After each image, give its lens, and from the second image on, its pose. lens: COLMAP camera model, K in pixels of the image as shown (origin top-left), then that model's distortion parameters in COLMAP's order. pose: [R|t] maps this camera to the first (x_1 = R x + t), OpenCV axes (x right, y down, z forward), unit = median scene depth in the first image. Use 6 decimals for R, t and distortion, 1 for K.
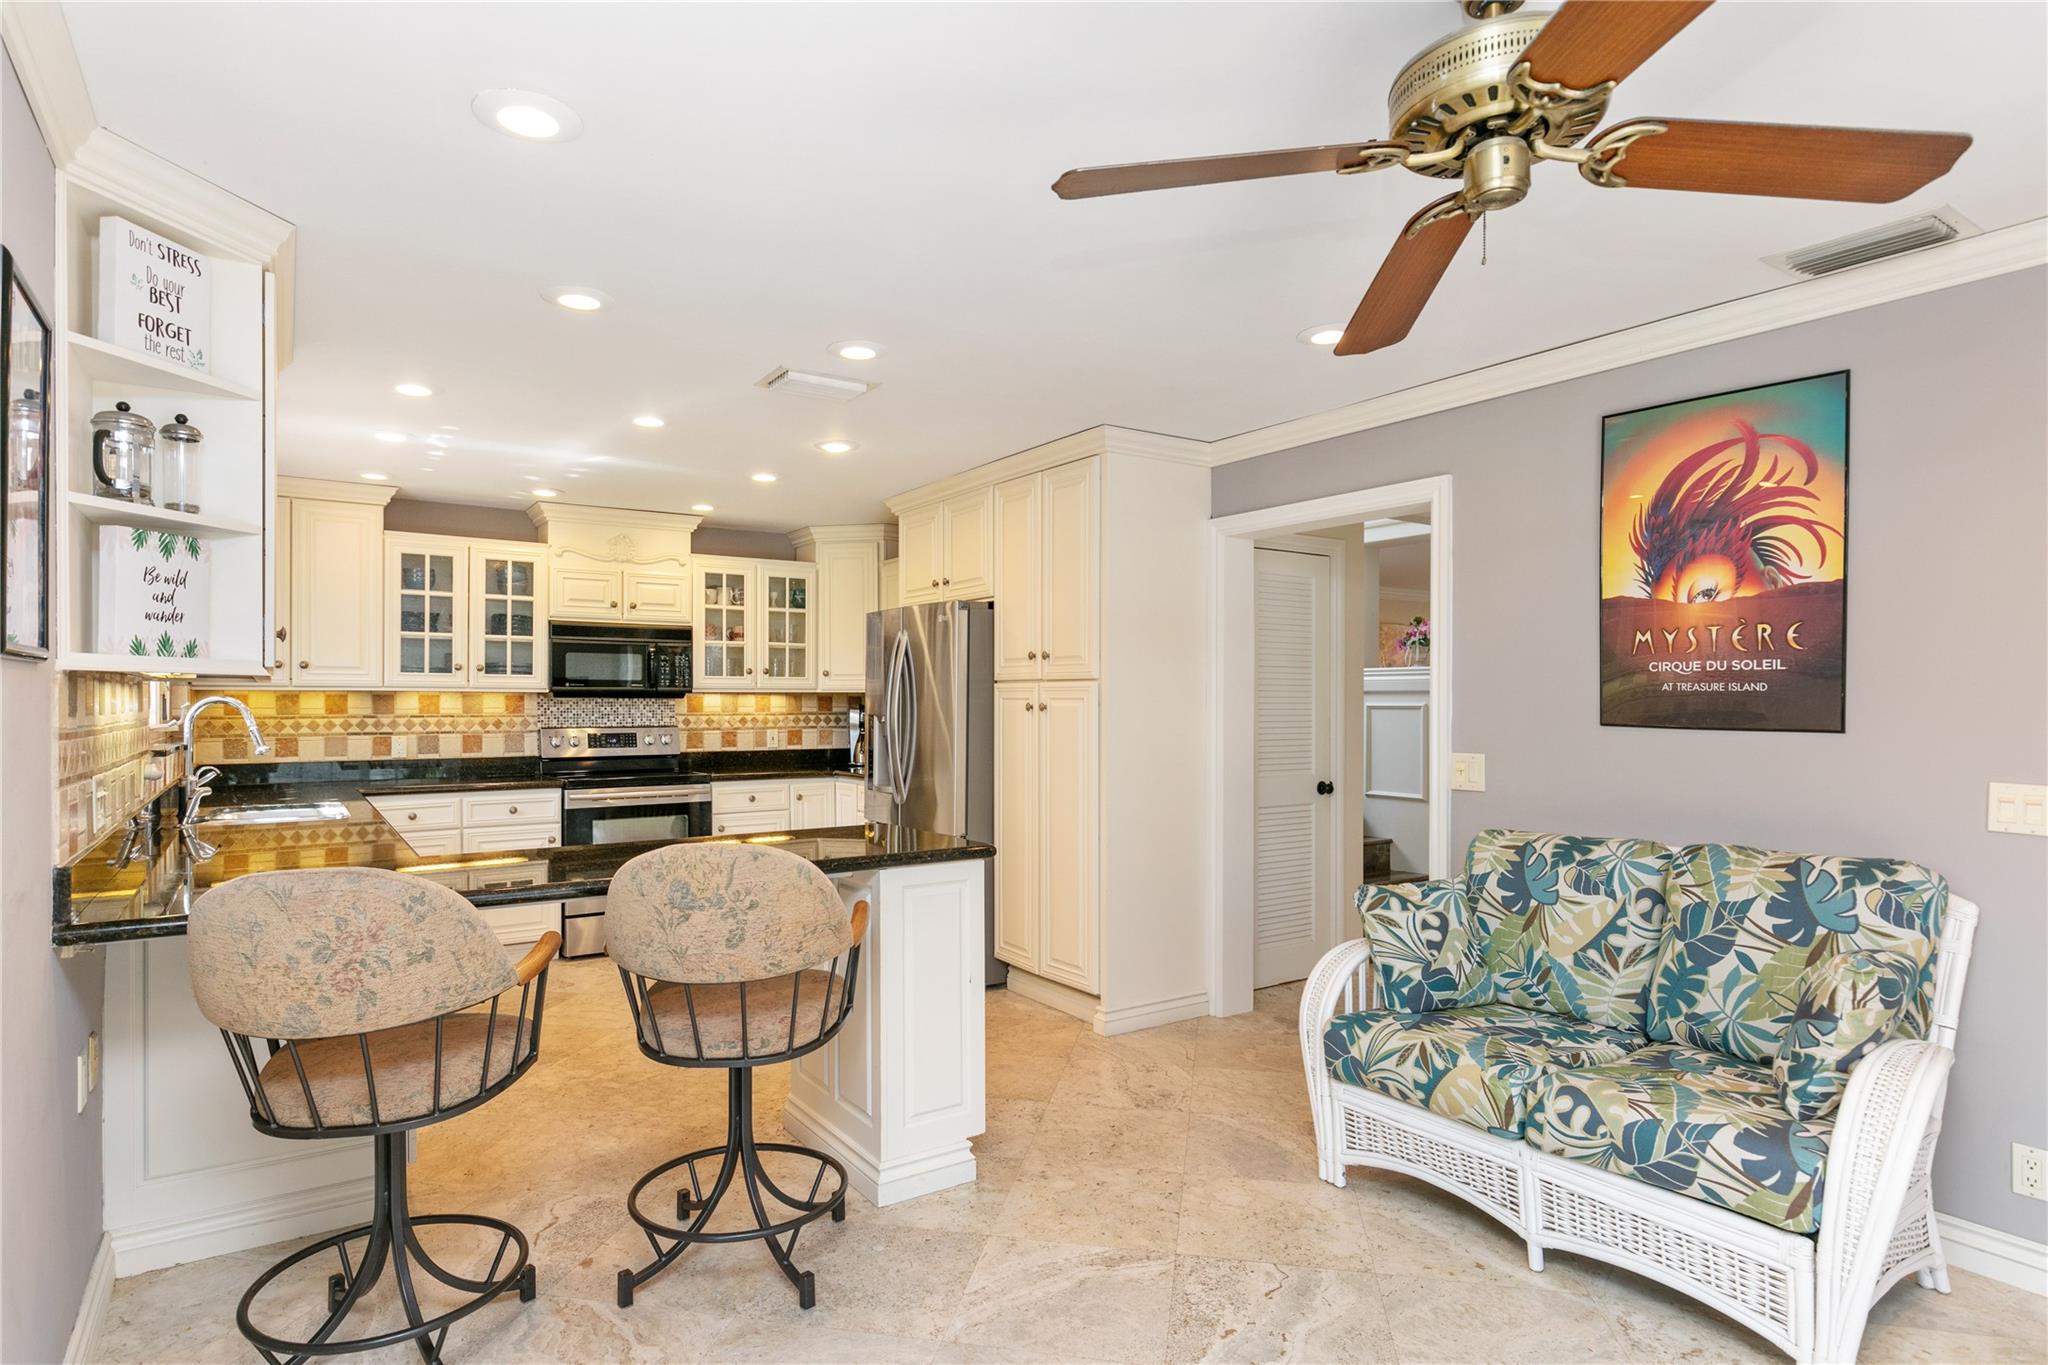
lens RADIAL K [[1093.8, 0, 1010.6], [0, 1093.8, 700.3], [0, 0, 1]] dist [-0.004183, -0.000330]
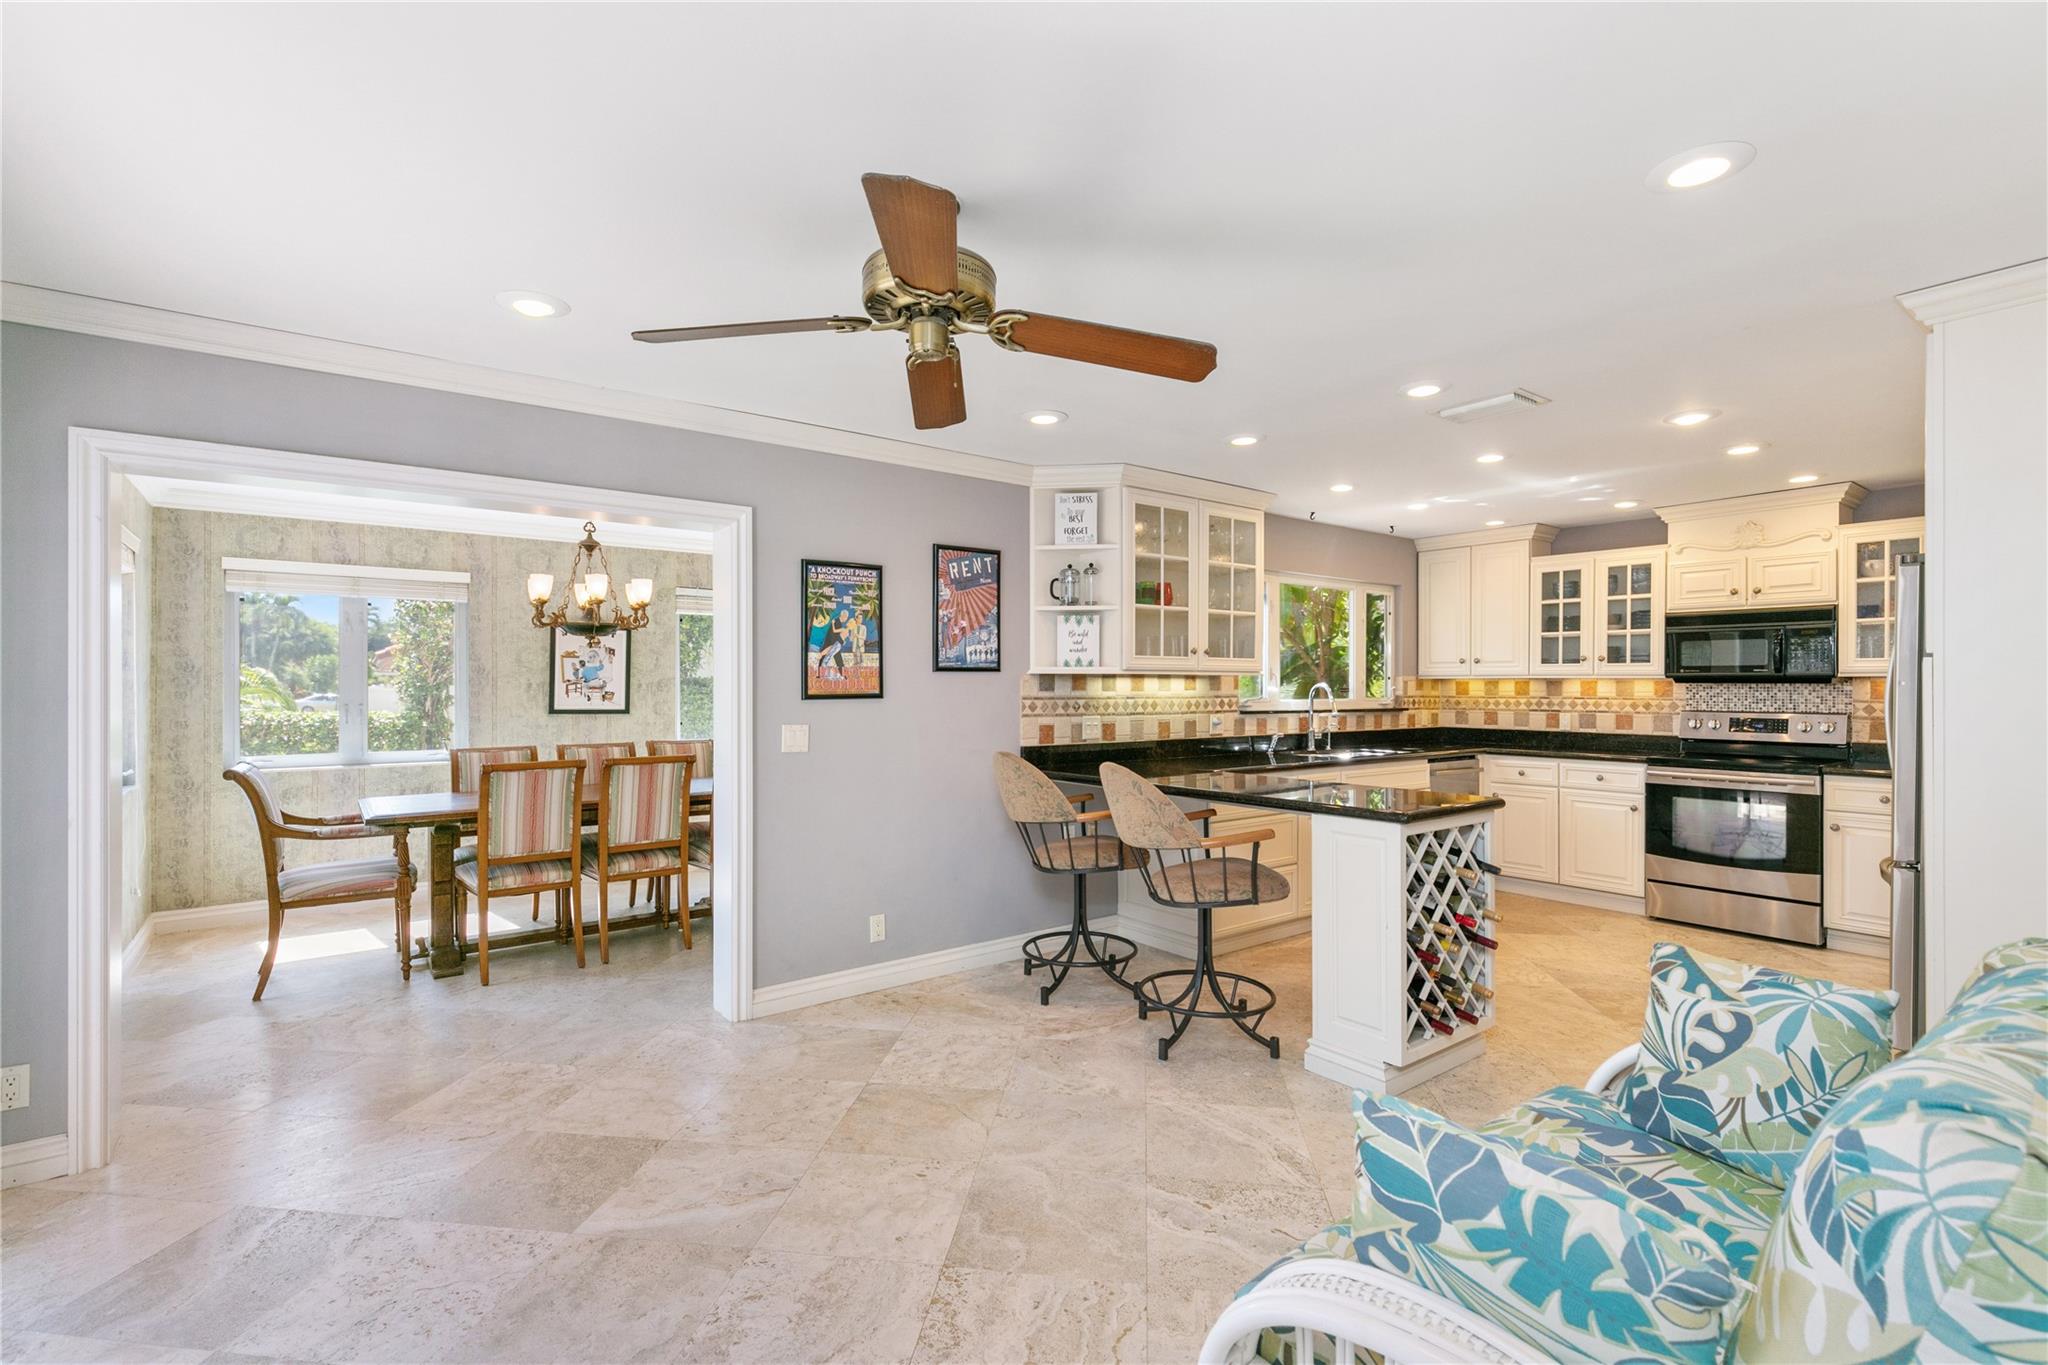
lens RADIAL K [[921.5, 0, 1010.3], [0, 921.5, 676.8], [0, 0, 1]] dist [0.002622, 0.000183]
pose [[0.059587, -0.009707, -0.998176, 0.502538], [0.000103, 0.999953, -0.009718, 0.000371], [0.998223, 0.000476, 0.059585, 0.297926]]
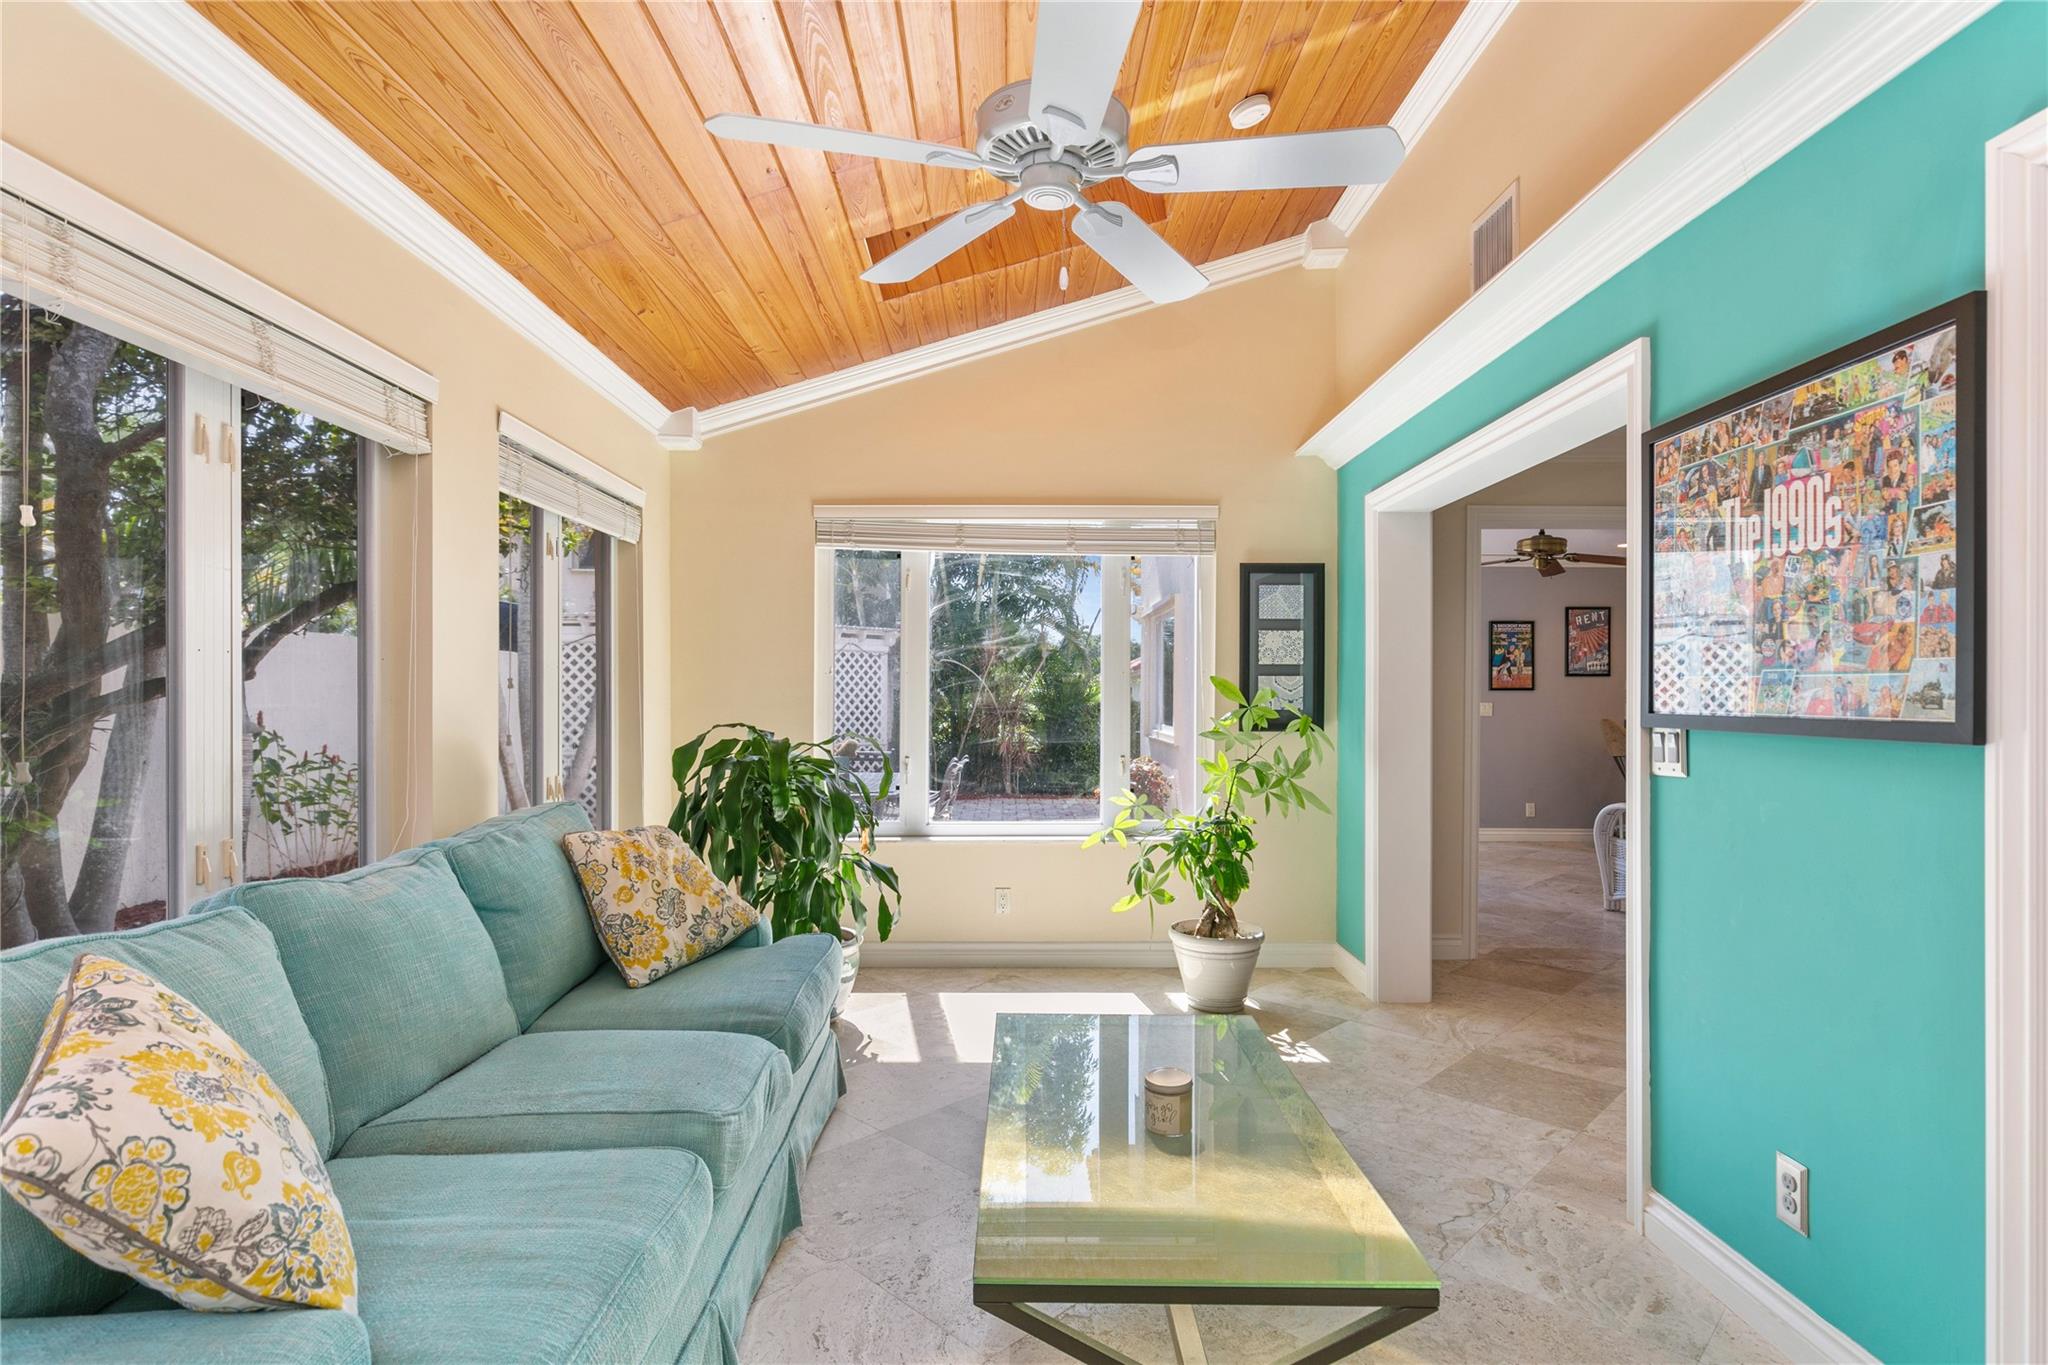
lens RADIAL K [[1114.5, 0, 1018.8], [0, 1114.5, 686.4], [0, 0, 1]] dist [0.005452, 0.000586]
pose [[-0.532883, -0.001371, -0.846188, 1.567479], [-0.005964, 0.999980, 0.002136, 0.004848], [0.846168, 0.006185, -0.532881, 0.473259]]
